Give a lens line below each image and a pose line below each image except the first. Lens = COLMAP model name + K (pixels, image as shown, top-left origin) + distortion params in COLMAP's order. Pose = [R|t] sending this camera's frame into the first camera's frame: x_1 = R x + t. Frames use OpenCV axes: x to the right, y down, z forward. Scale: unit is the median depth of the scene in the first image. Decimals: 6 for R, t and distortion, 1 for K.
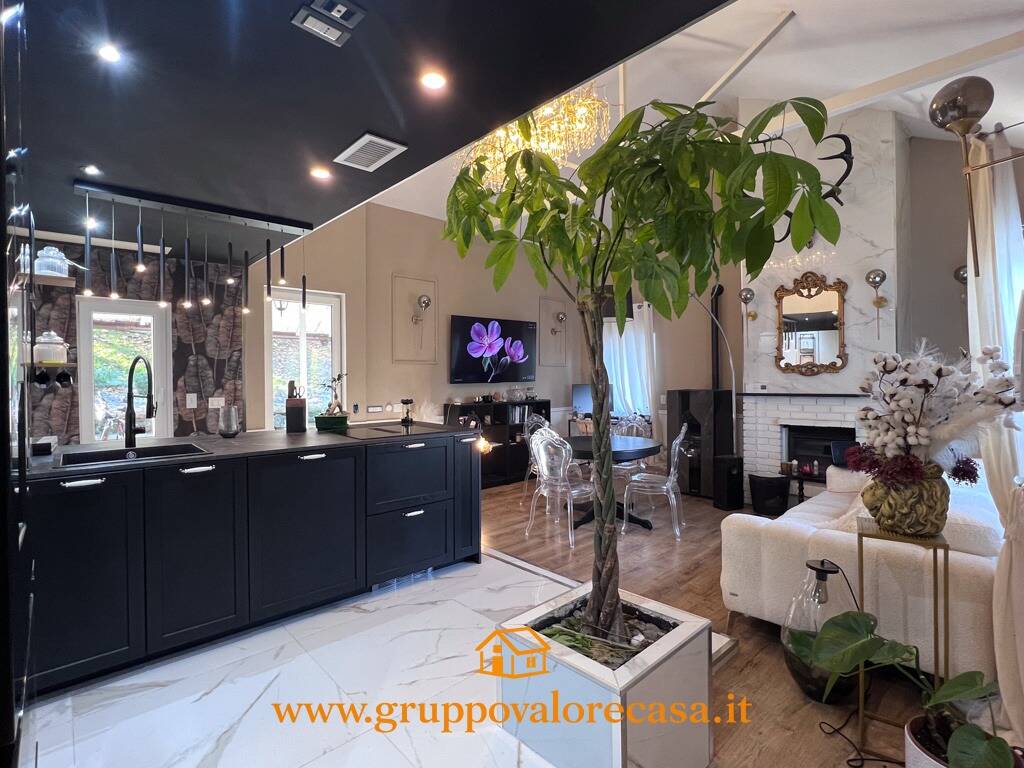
lens RADIAL K [[485.1, 0, 507.7], [0, 485.1, 381.6], [0, 0, 1]] dist [-0.001308, 0.000166]
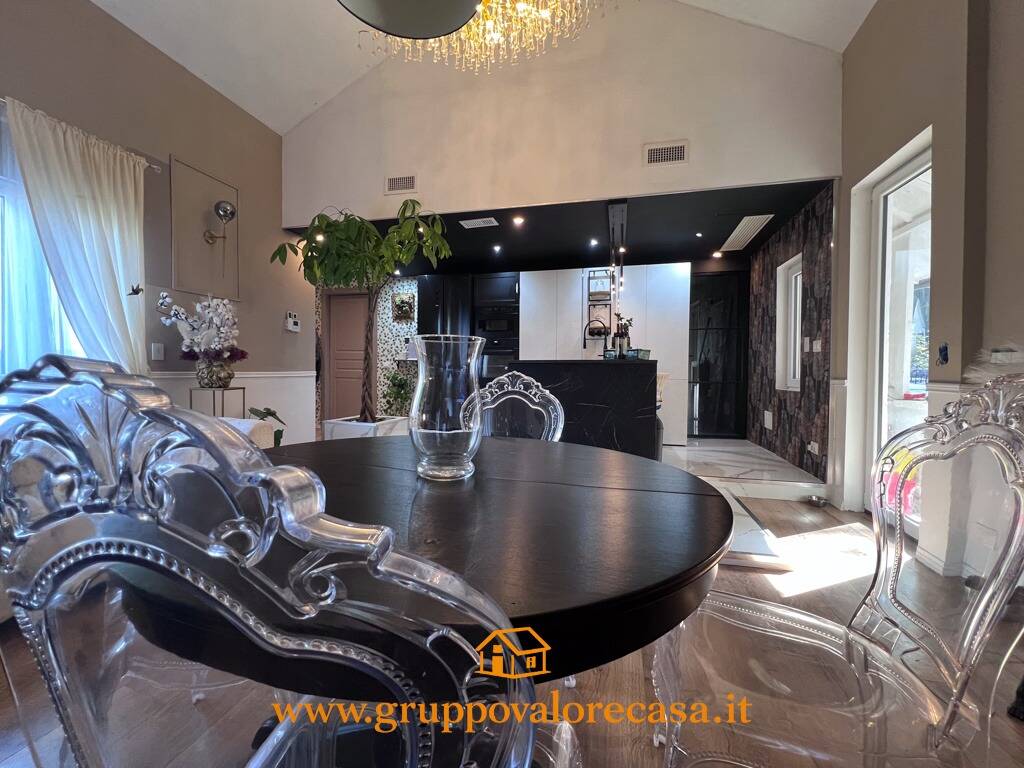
lens RADIAL K [[409.9, 0, 510.5], [0, 409.9, 380.3], [0, 0, 1]] dist [-0.001566, -0.000051]
pose [[-0.838186, 0.012591, -0.545239, 0.276649], [-0.011061, 0.999135, 0.040077, 0.075200], [0.545272, 0.039623, -0.837322, 1.200977]]
